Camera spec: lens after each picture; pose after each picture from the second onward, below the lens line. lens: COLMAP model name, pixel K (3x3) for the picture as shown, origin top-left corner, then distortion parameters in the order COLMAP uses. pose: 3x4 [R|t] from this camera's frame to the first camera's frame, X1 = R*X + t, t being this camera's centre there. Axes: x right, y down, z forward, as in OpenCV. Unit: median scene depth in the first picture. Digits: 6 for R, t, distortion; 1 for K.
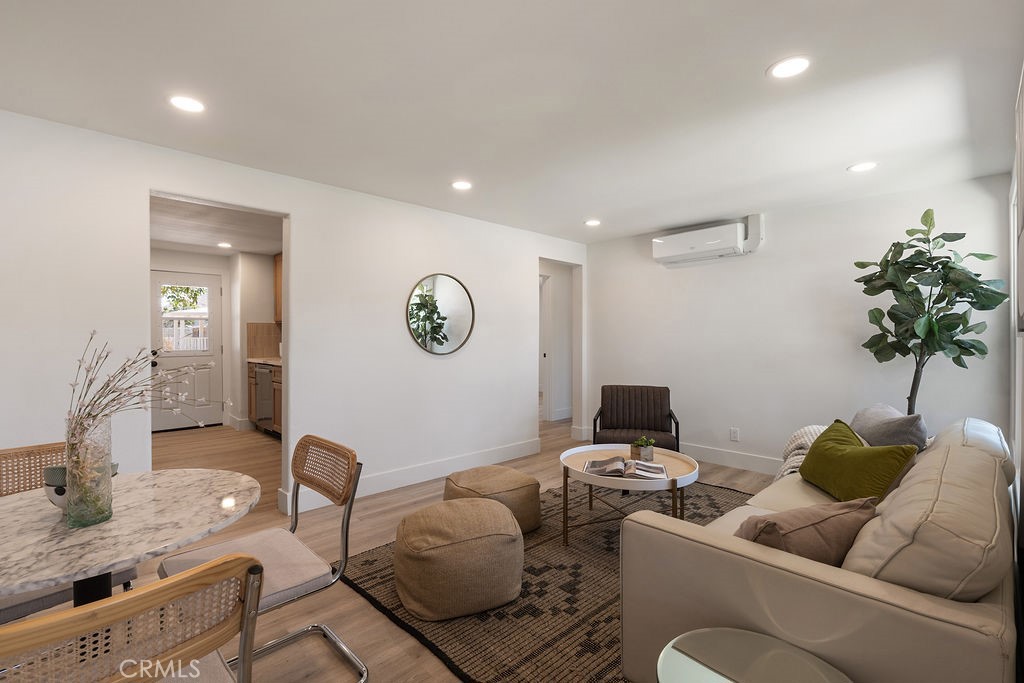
lens RADIAL K [[464.1, 0, 512.0], [0, 464.1, 341.5], [0, 0, 1]] dist [-0.000241, 0.000457]
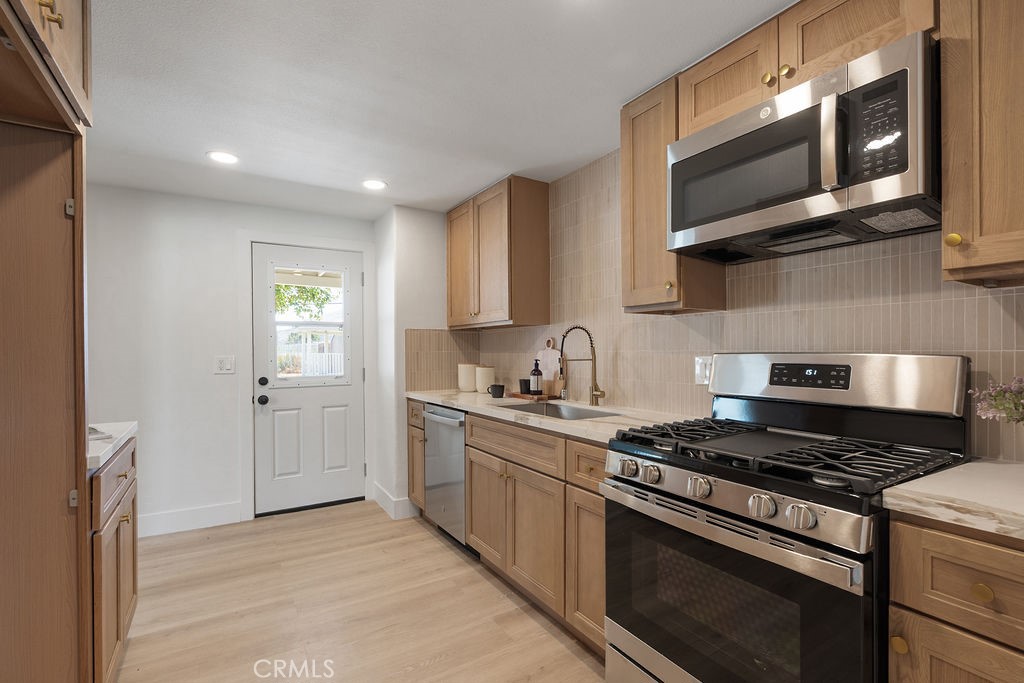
lens RADIAL K [[473.7, 0, 508.1], [0, 473.7, 354.7], [0, 0, 1]] dist [-0.001082, 0.000128]
pose [[0.975741, -0.004055, -0.218892, -0.319779], [0.003633, 0.999991, -0.002331, -0.006862], [0.218899, 0.001479, 0.975746, 0.459382]]
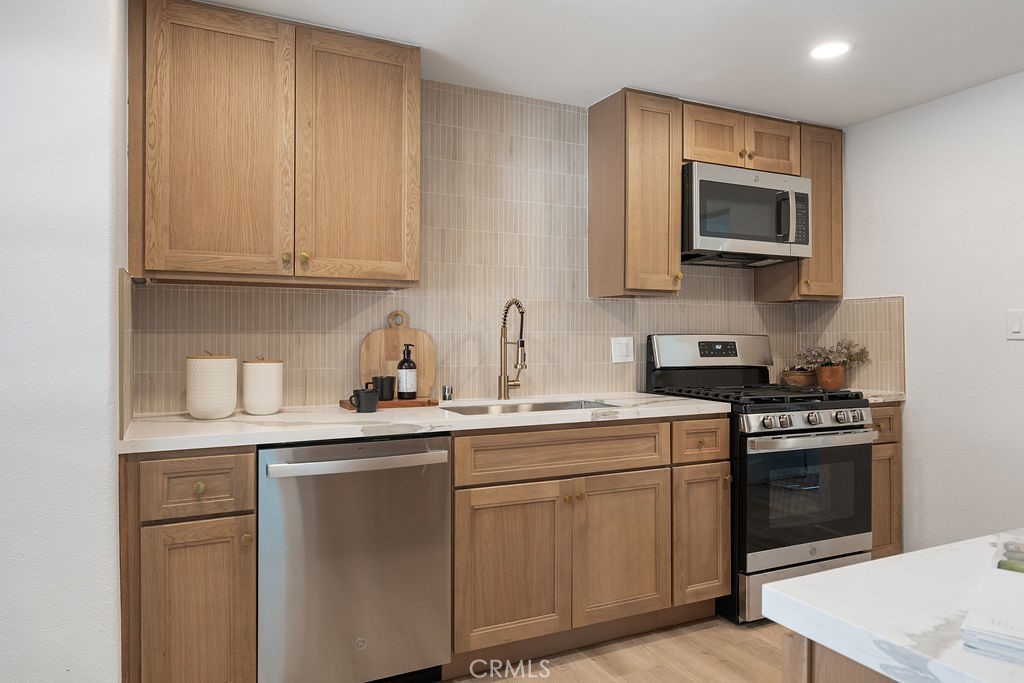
lens RADIAL K [[671.8, 0, 511.6], [0, 671.8, 328.1], [0, 0, 1]] dist [0.002200, 0.000342]
pose [[0.313386, 0.005036, 0.949613, -0.802209], [0.006286, 0.999953, -0.007377, -0.010013], [-0.949605, 0.008281, 0.313339, 0.737166]]
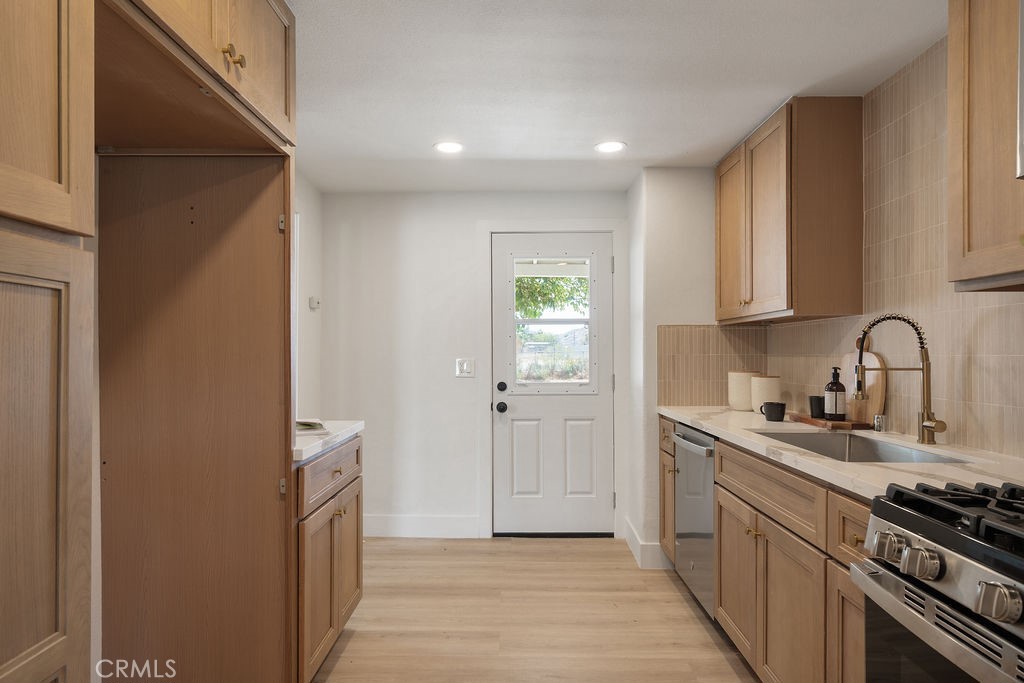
lens RADIAL K [[606.1, 0, 509.7], [0, 606.1, 357.0], [0, 0, 1]] dist [0.004608, 0.001805]
pose [[0.710824, 0.002778, -0.703364, -0.264426], [-0.006941, 0.999971, -0.003066, -0.007220], [0.703336, 0.007061, 0.710823, 0.490027]]
